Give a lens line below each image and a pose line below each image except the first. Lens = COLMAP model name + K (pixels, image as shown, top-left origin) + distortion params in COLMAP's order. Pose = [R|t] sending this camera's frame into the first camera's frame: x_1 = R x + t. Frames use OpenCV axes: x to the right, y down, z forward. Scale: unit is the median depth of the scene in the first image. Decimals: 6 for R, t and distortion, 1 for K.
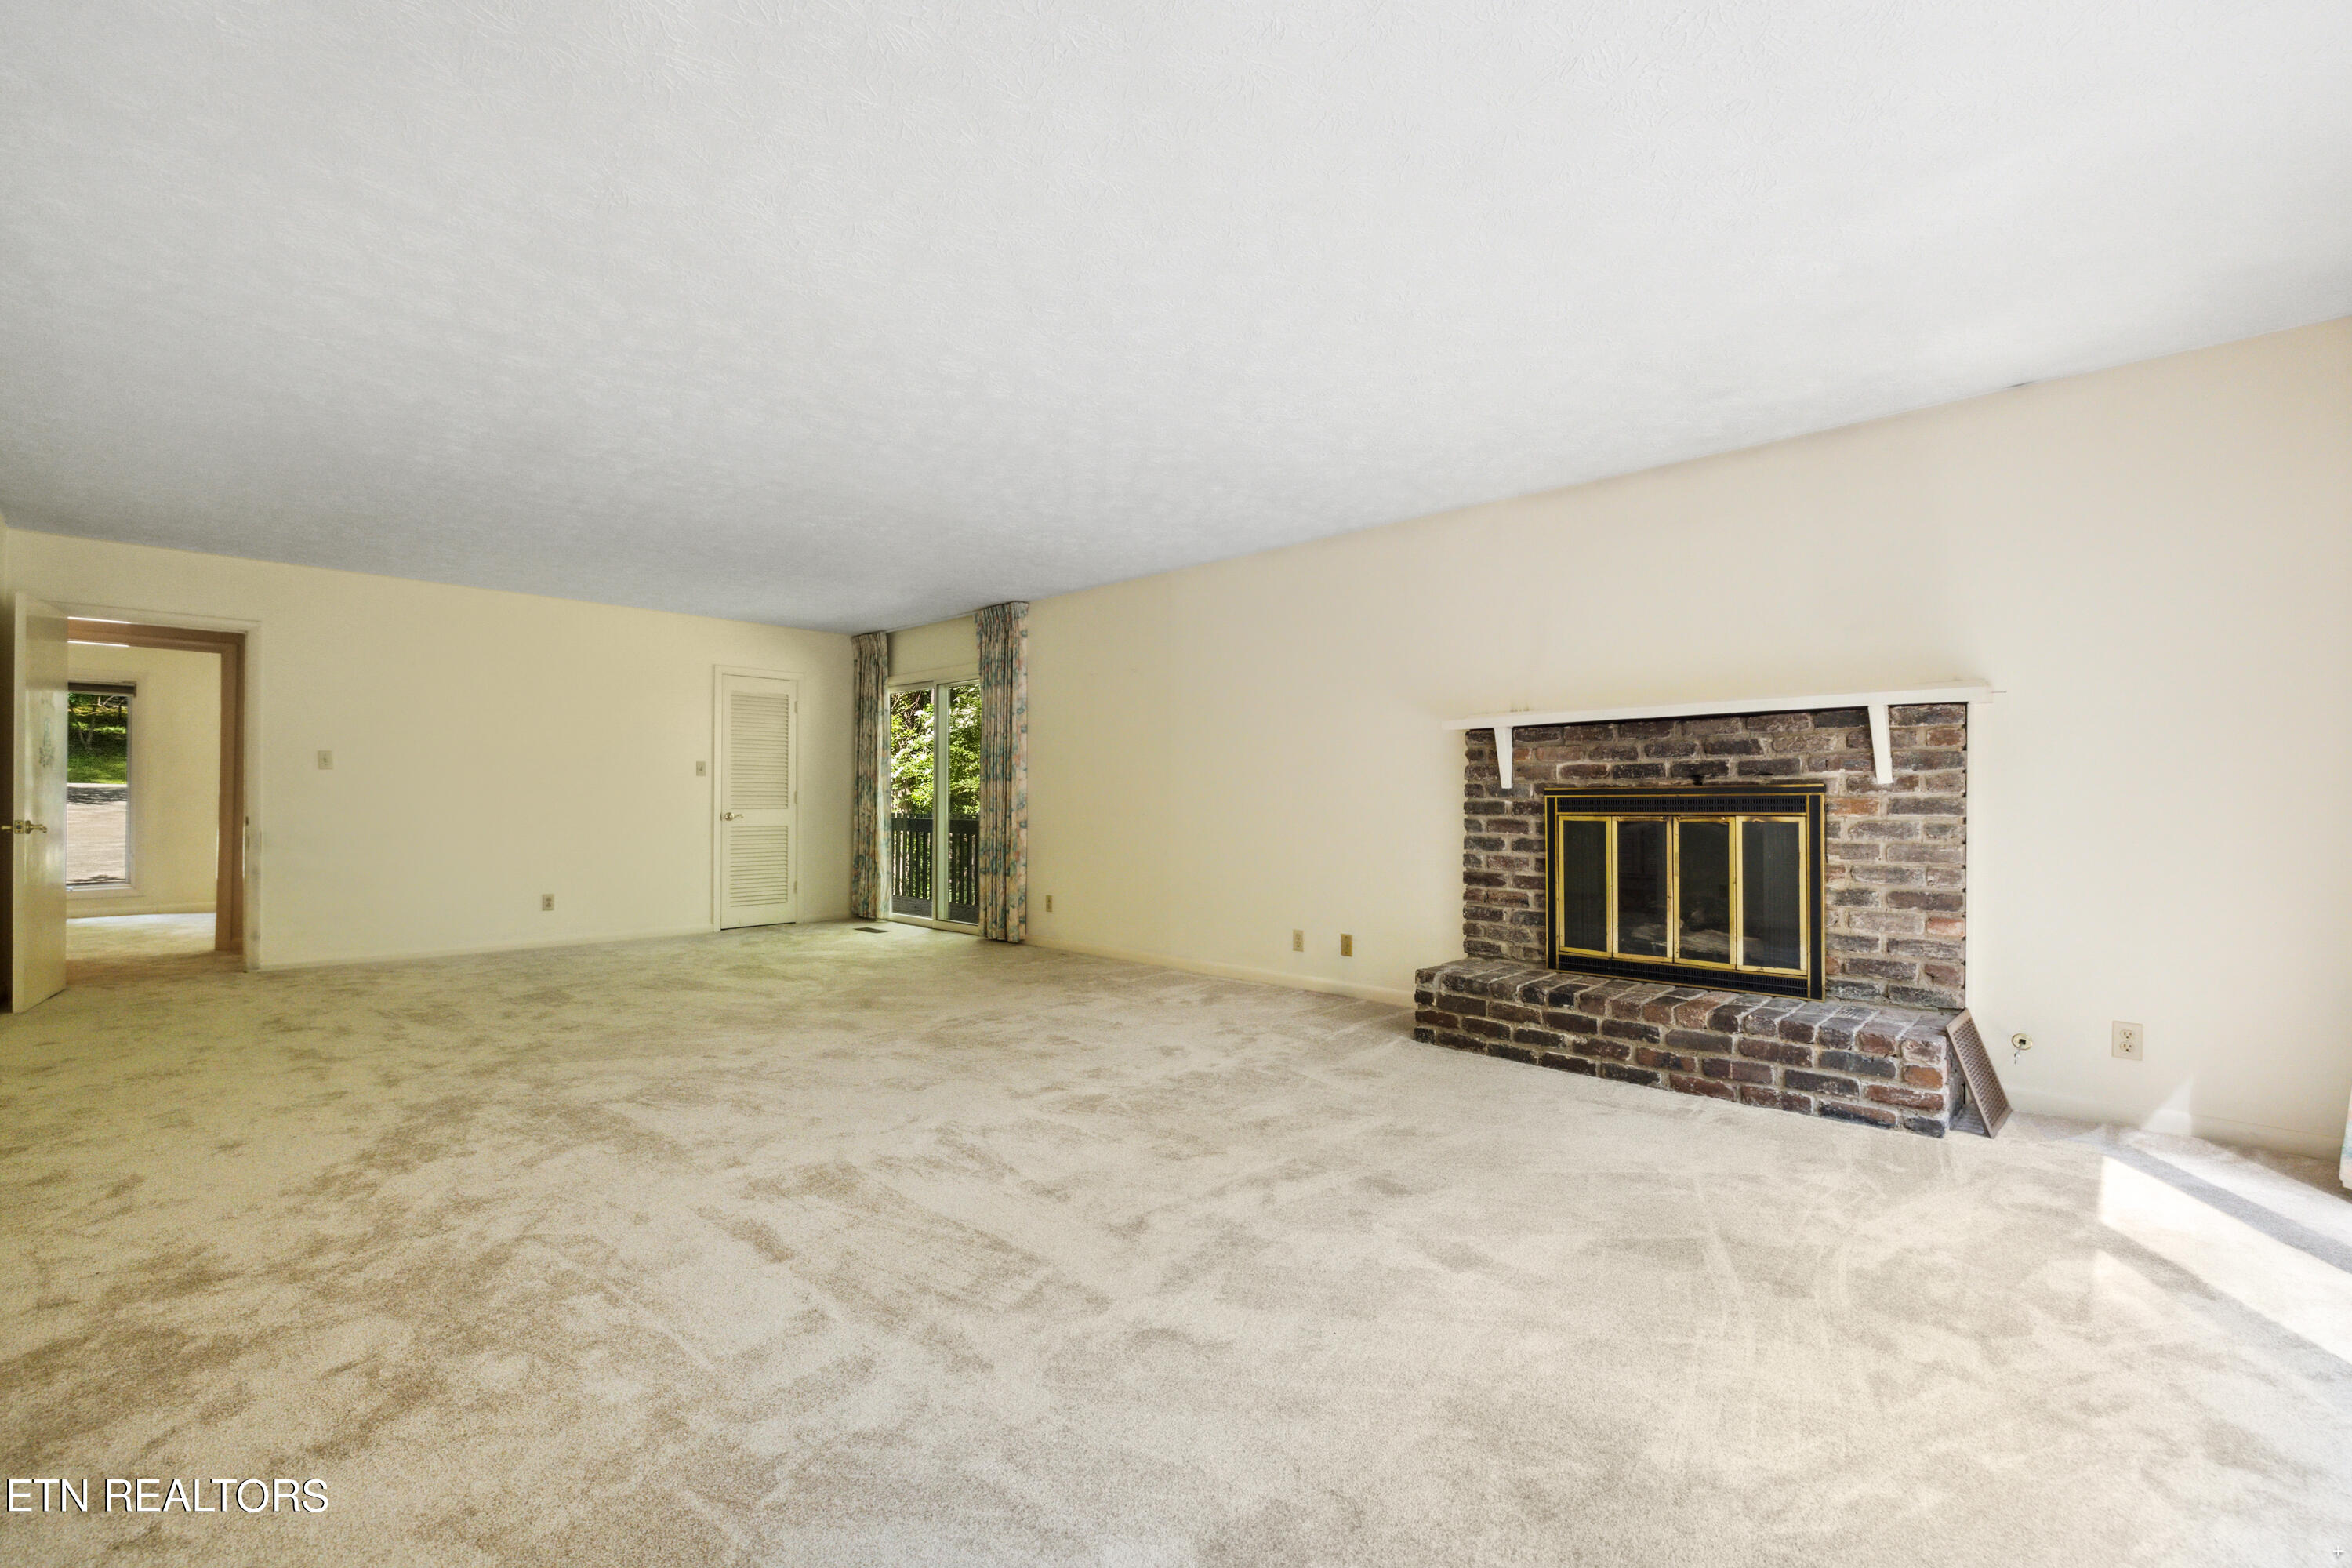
lens RADIAL K [[997.9, 0, 1179.0], [0, 997.9, 799.6], [0, 0, 1]] dist [0.000347, 0.000587]
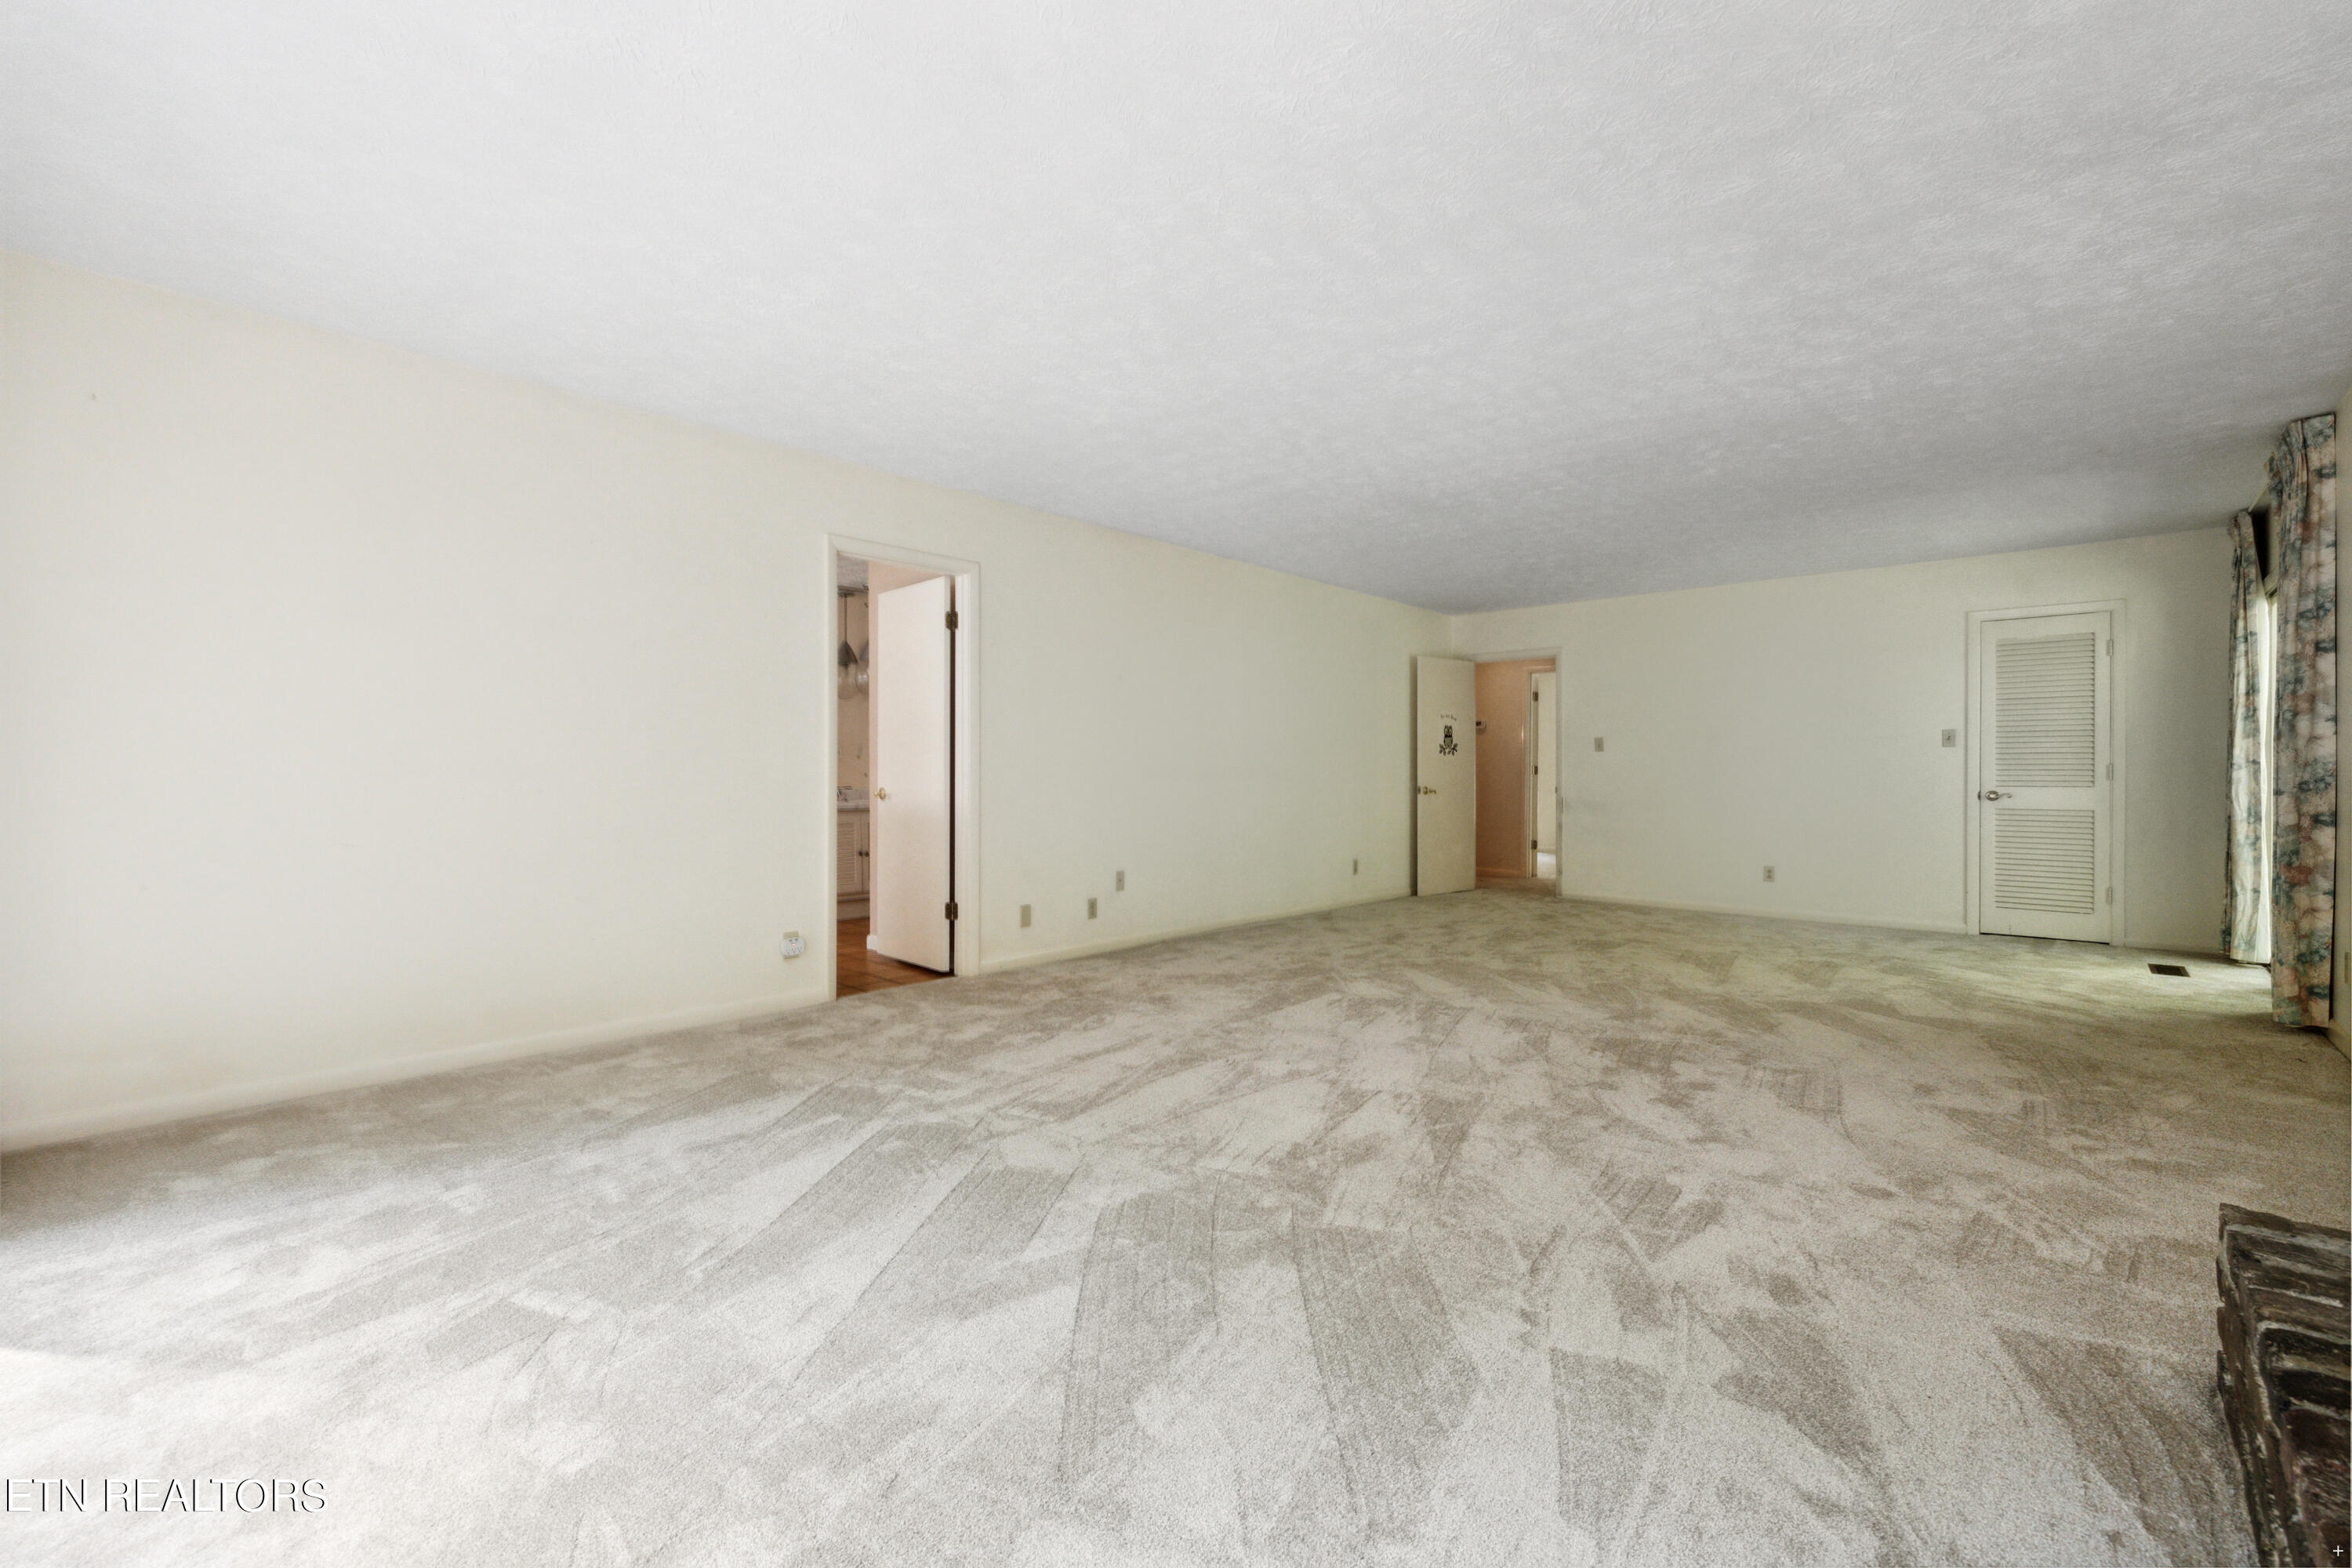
lens RADIAL K [[997.9, 0, 1178.9], [0, 997.9, 779.8], [0, 0, 1]] dist [0.000347, 0.000587]
pose [[0.044578, 0.003310, -0.999000, 0.337427], [-0.001393, 0.999994, 0.003251, 0.002296], [0.999005, 0.001247, 0.044582, 0.307161]]
